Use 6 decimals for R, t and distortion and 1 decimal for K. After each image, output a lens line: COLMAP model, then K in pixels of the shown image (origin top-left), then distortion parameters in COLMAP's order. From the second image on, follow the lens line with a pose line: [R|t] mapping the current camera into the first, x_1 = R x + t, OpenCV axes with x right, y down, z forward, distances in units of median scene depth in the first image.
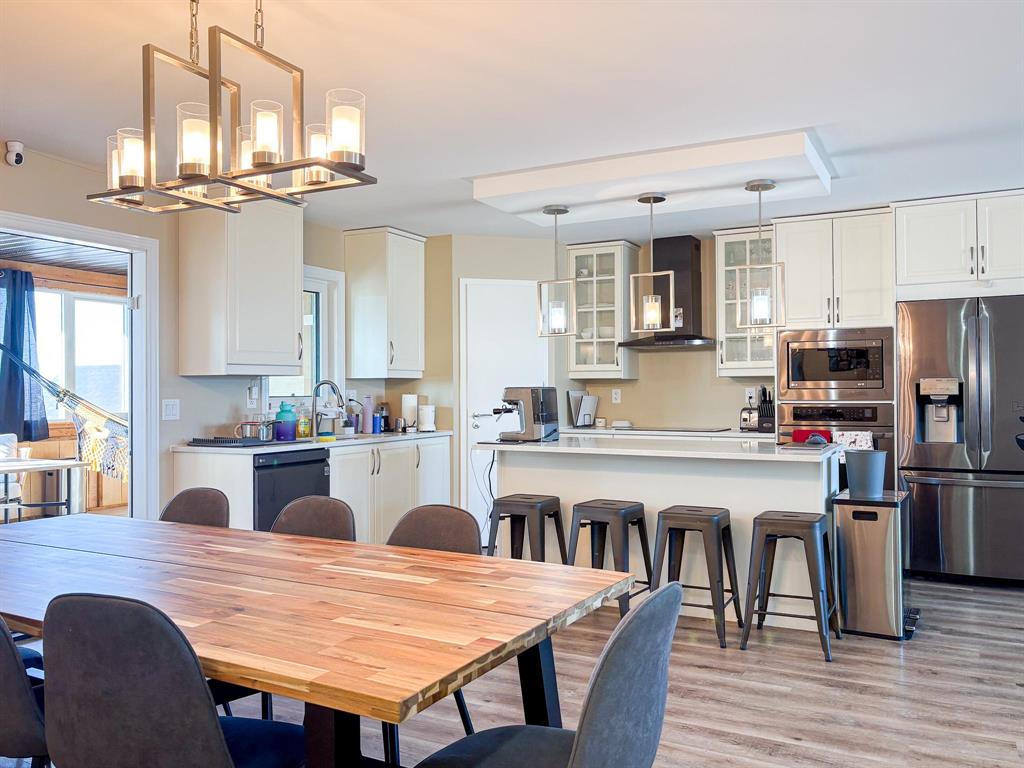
lens RADIAL K [[815.3, 0, 504.7], [0, 815.3, 384.1], [0, 0, 1]] dist [0.022504, -0.008199]
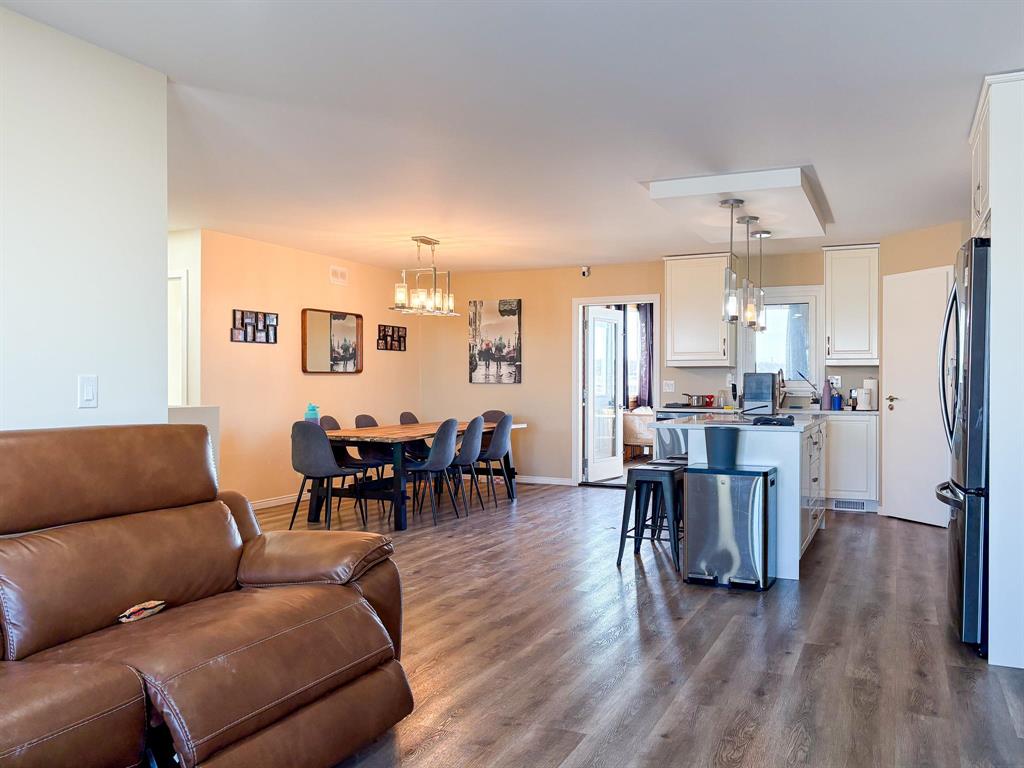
lens RADIAL K [[815.3, 0, 513.5], [0, 815.3, 385.1], [0, 0, 1]] dist [0.022504, -0.008199]
pose [[0.046347, 0.011853, -0.998855, 1.201631], [0.008361, 0.999890, 0.012254, 0.003566], [0.998890, -0.008919, 0.046243, 0.513504]]
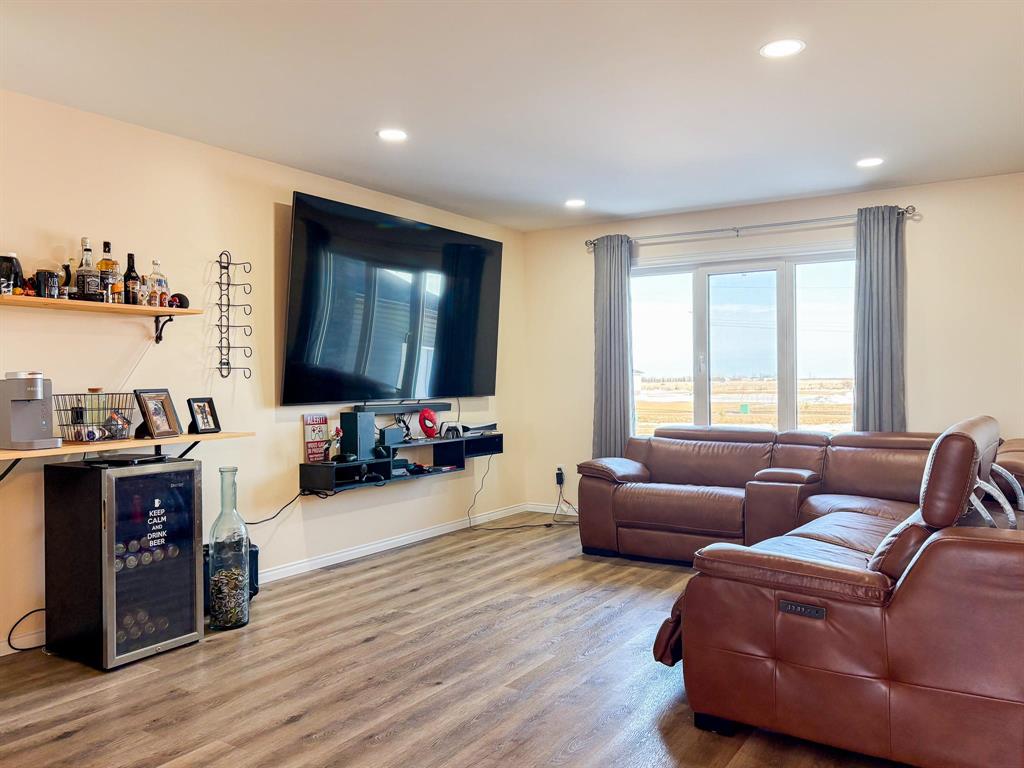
lens RADIAL K [[815.3, 0, 512.8], [0, 815.3, 378.6], [0, 0, 1]] dist [0.022504, -0.008199]
pose [[0.084075, 0.000770, 0.996459, 0.107427], [-0.000229, 1.000000, -0.000754, 0.008907], [-0.996459, -0.000165, 0.084076, 0.526217]]
